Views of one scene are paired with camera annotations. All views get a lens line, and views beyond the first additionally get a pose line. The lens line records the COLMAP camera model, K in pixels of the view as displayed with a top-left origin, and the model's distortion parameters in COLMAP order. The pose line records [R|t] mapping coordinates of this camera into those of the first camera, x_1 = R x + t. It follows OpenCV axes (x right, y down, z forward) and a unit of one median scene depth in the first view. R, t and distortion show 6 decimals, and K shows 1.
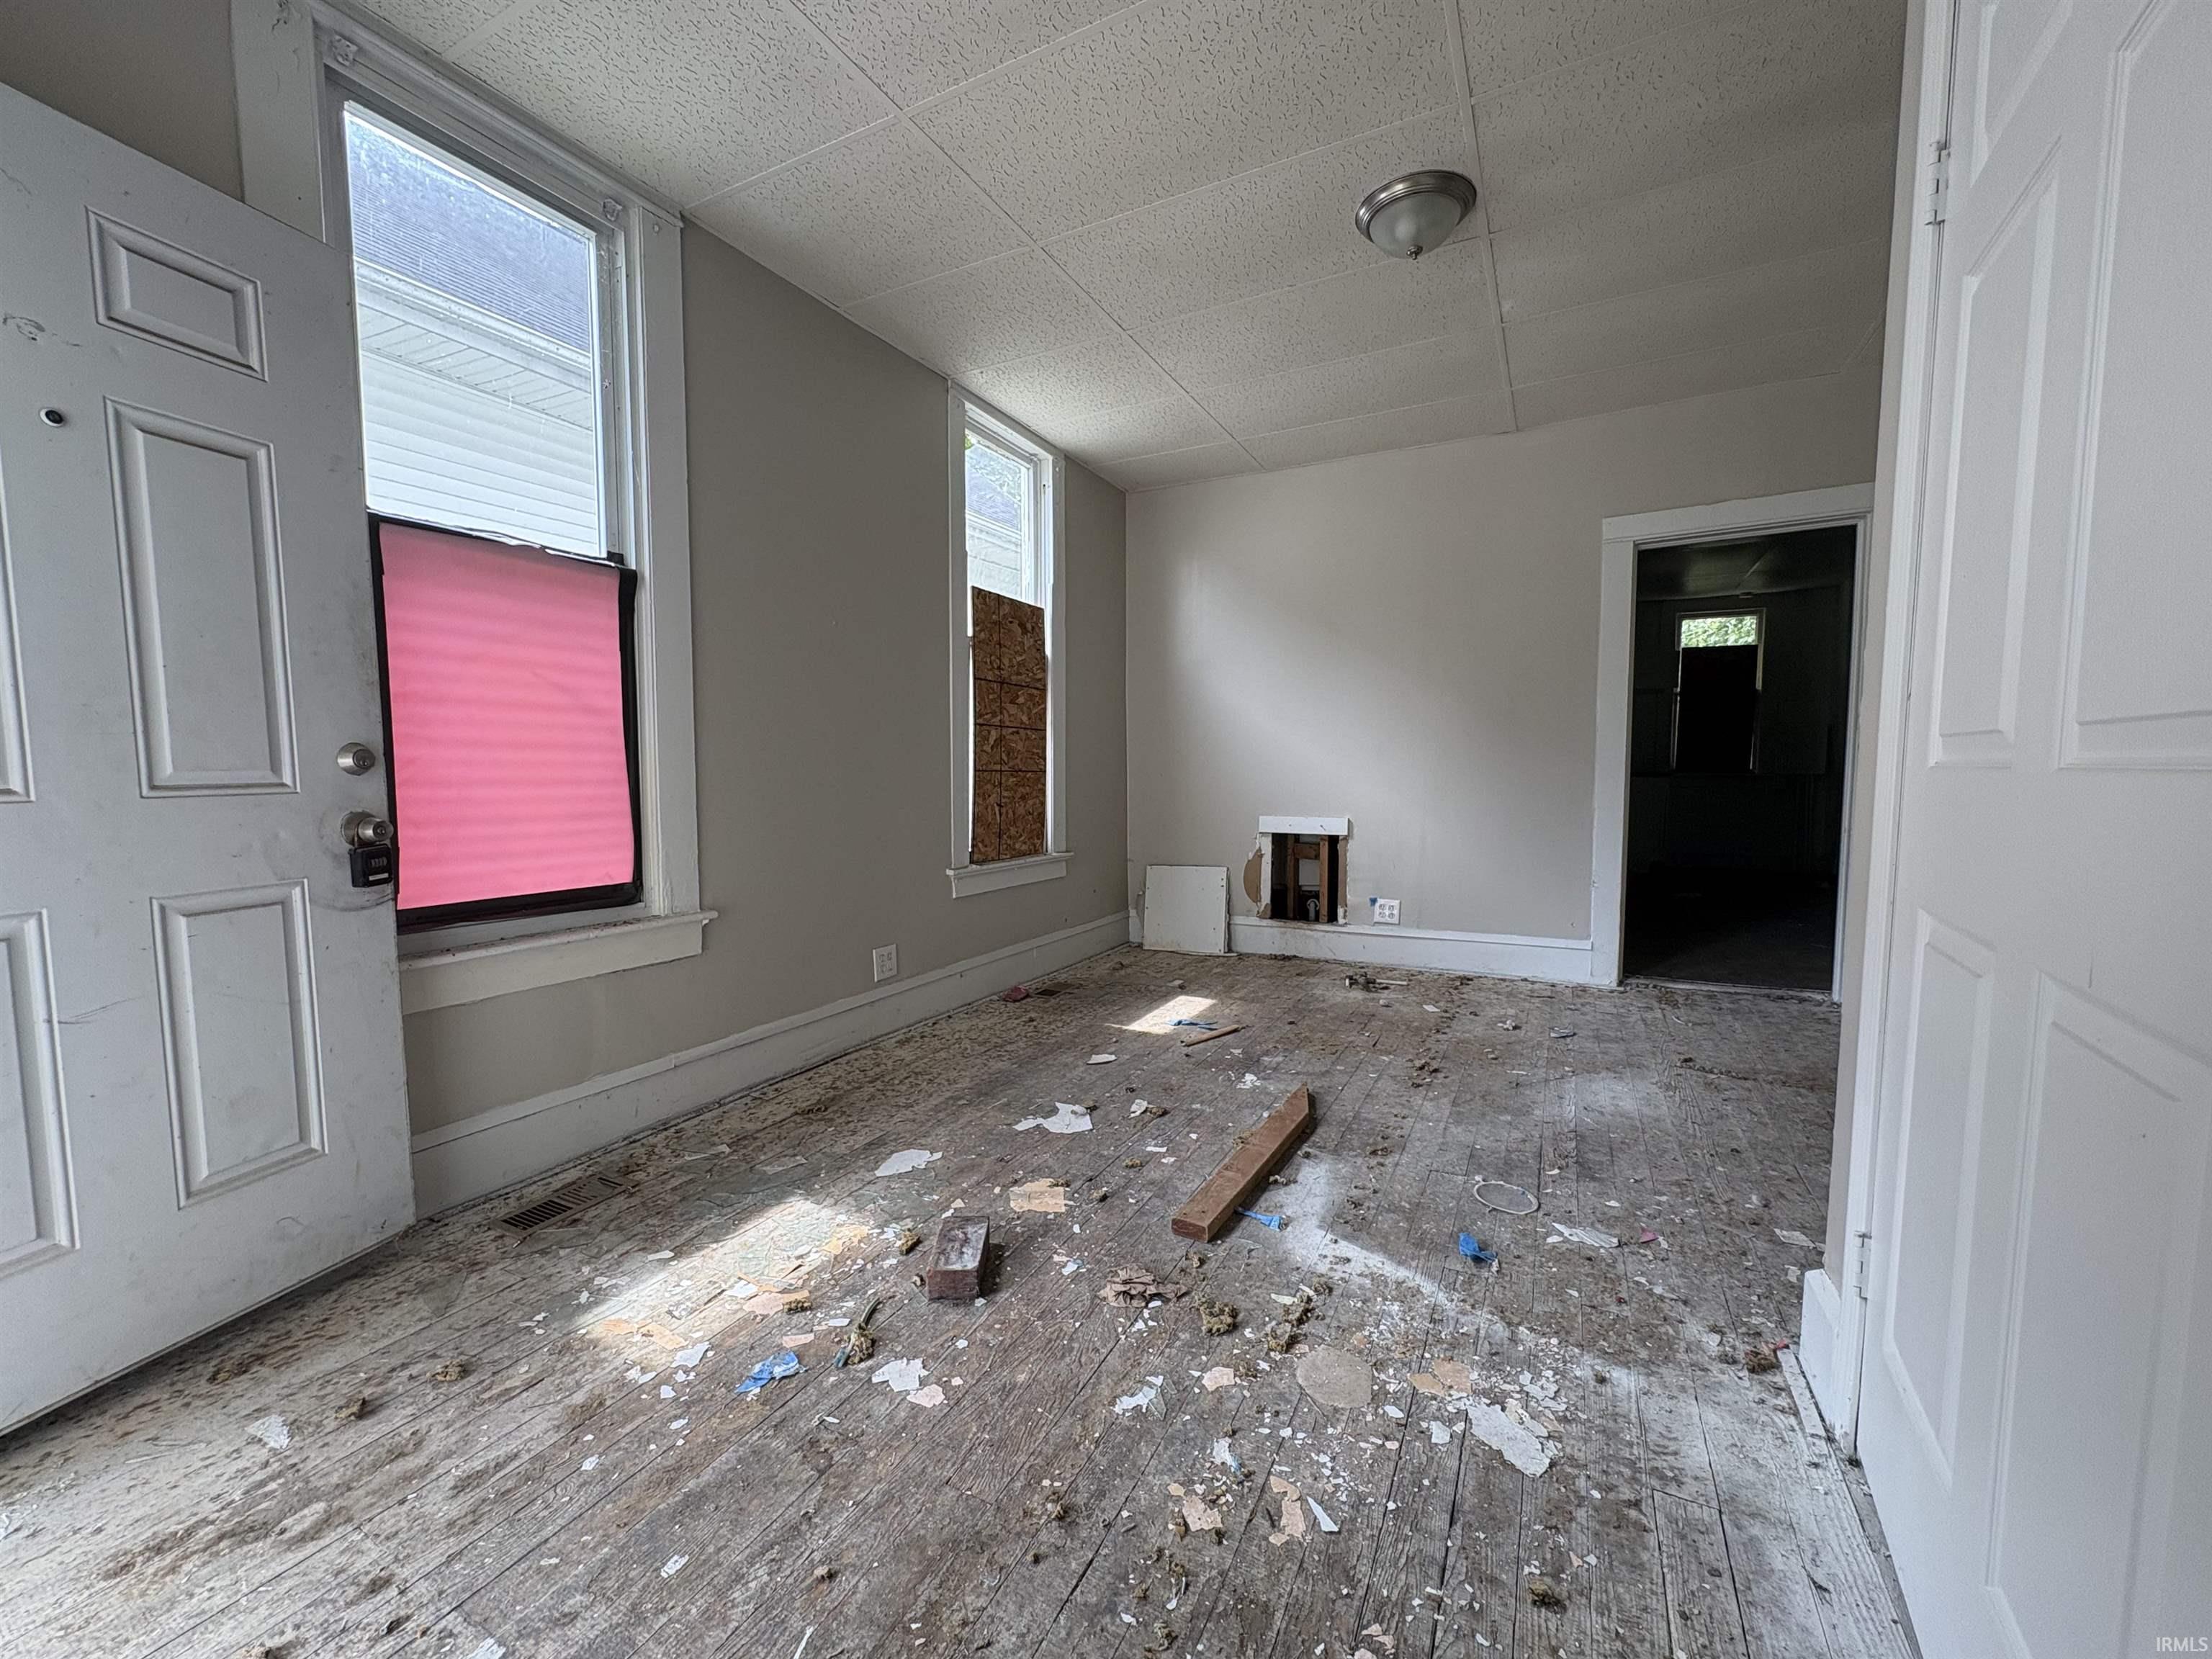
lens RADIAL K [[879.7, 0, 1111.5], [0, 879.7, 836.3], [0, 0, 1]] dist [0.000324, 0.000433]
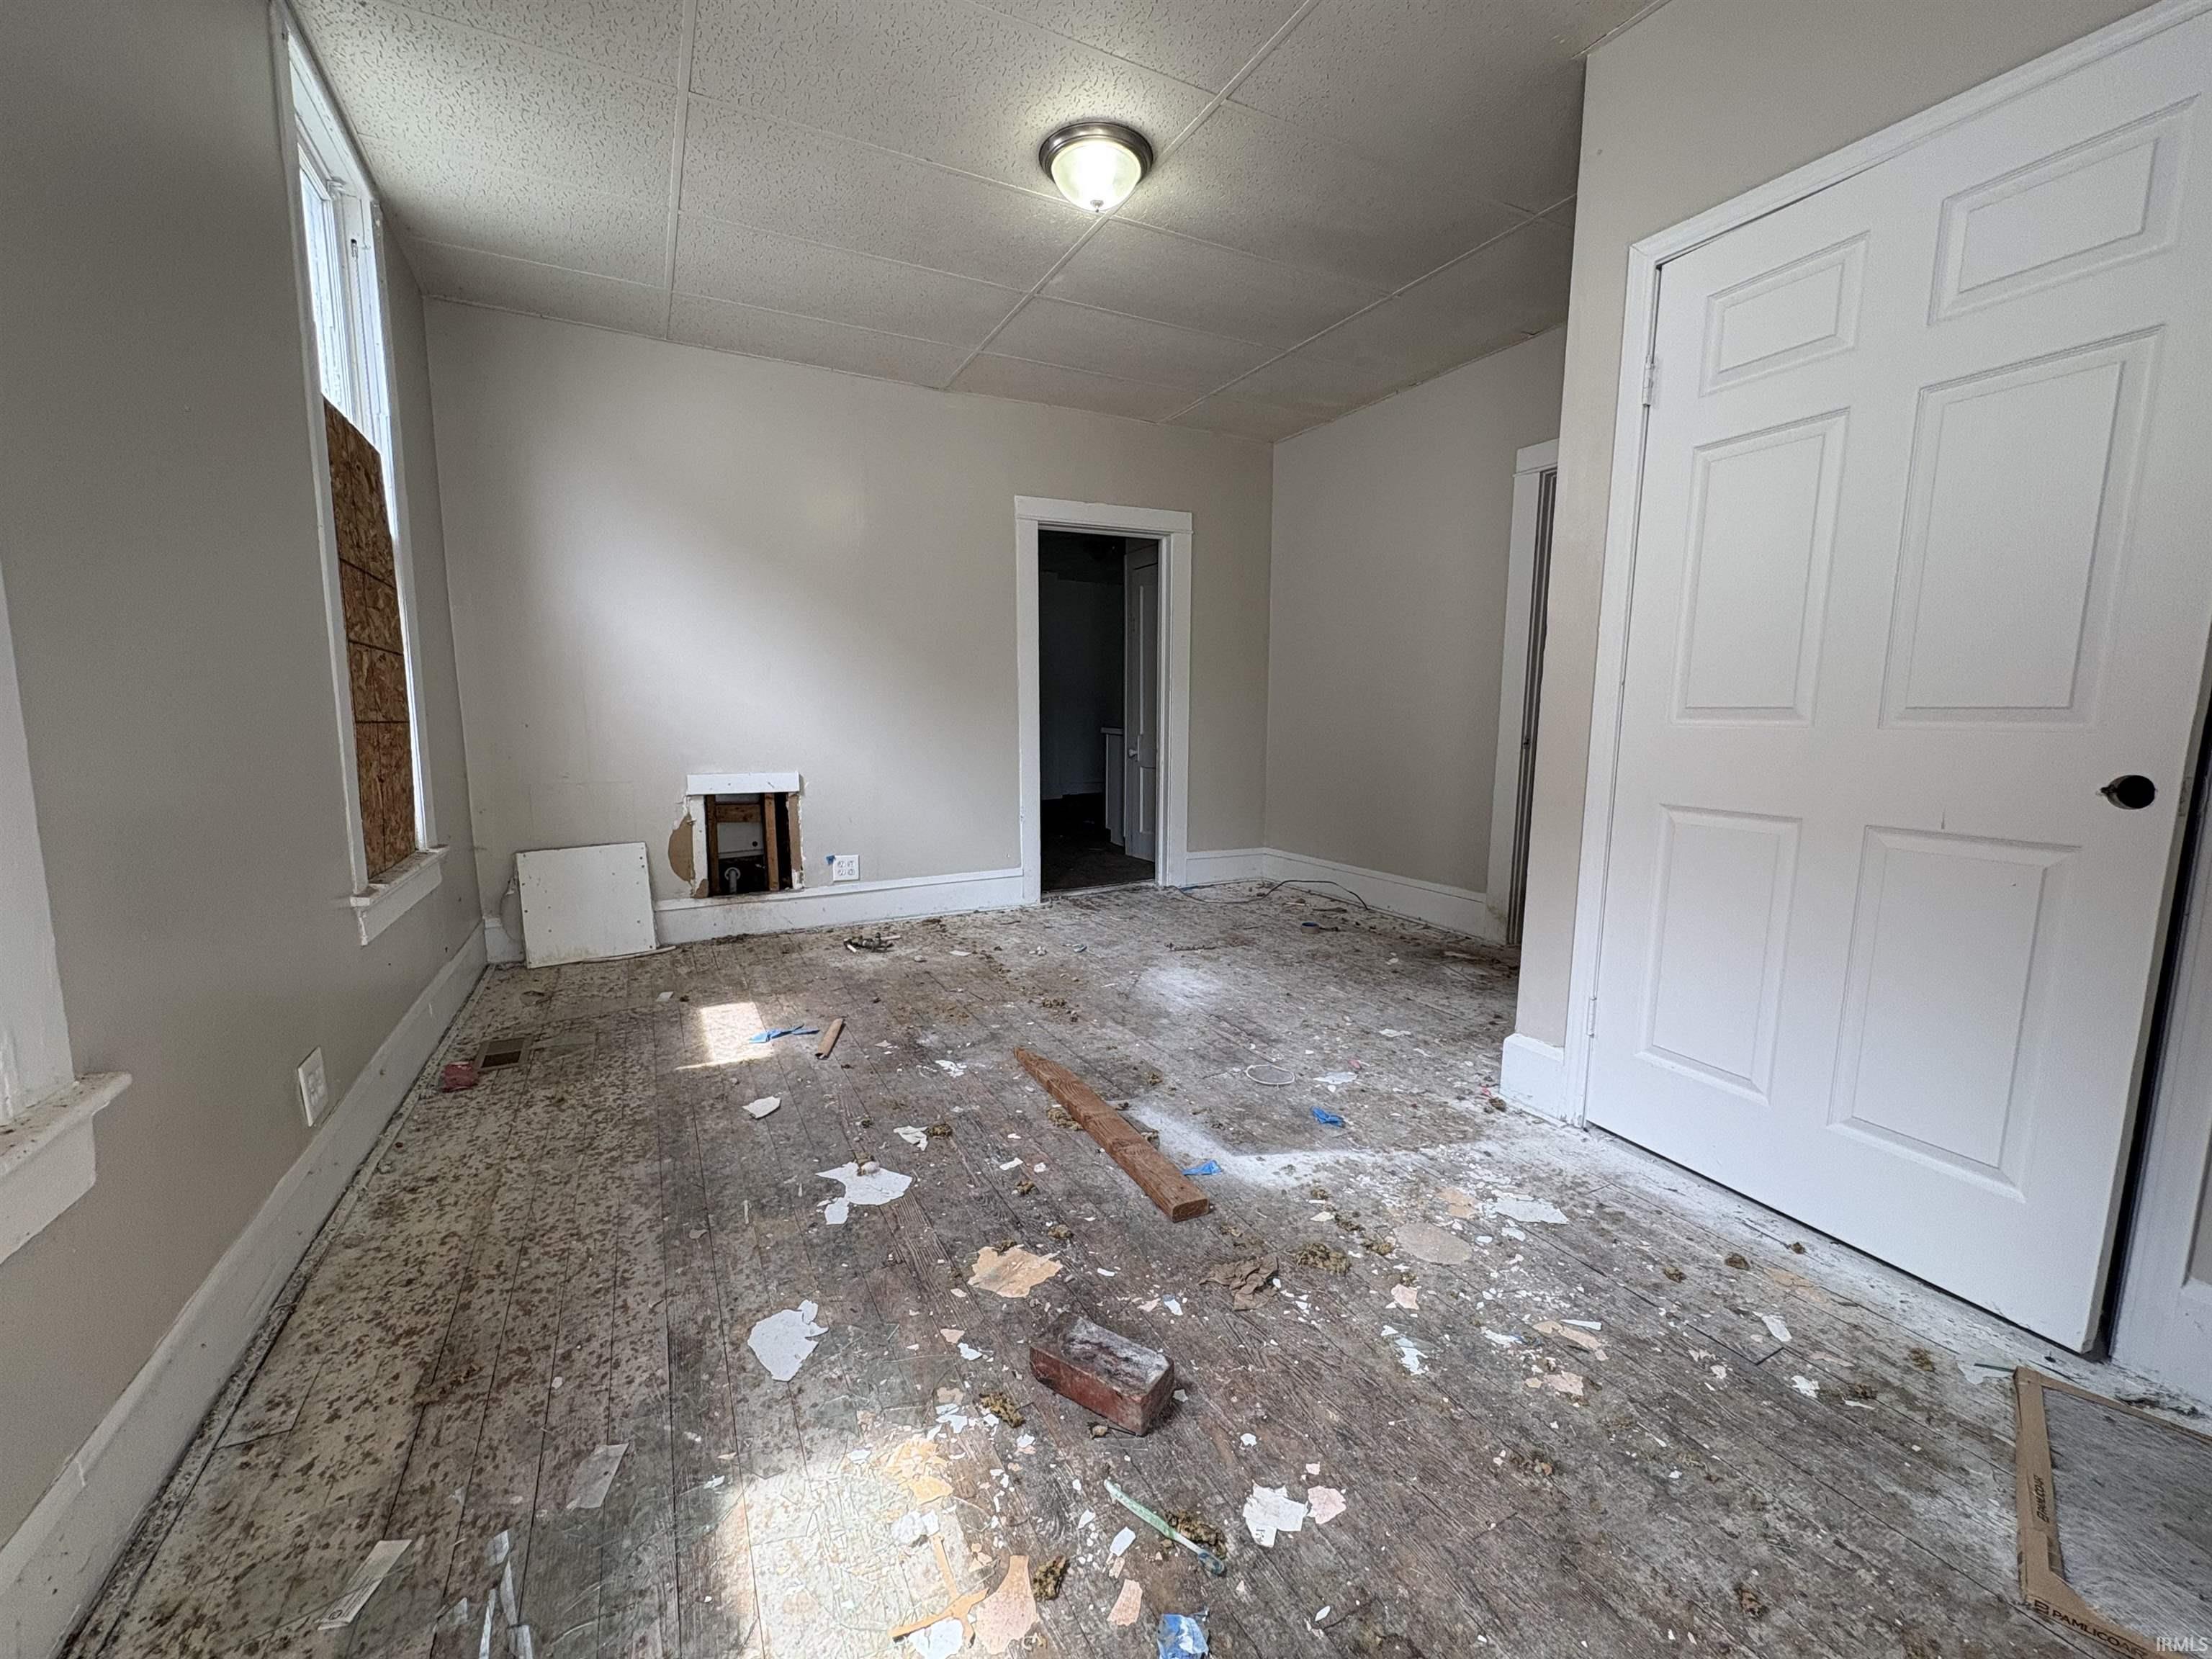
lens RADIAL K [[879.7, 0, 1104.4], [0, 879.7, 828.4], [0, 0, 1]] dist [0.000324, 0.000433]
pose [[0.573457, -0.102067, 0.812853, -0.456869], [0.057926, 0.994777, 0.084044, -0.032857], [-0.817185, -0.001111, 0.576374, 0.344632]]
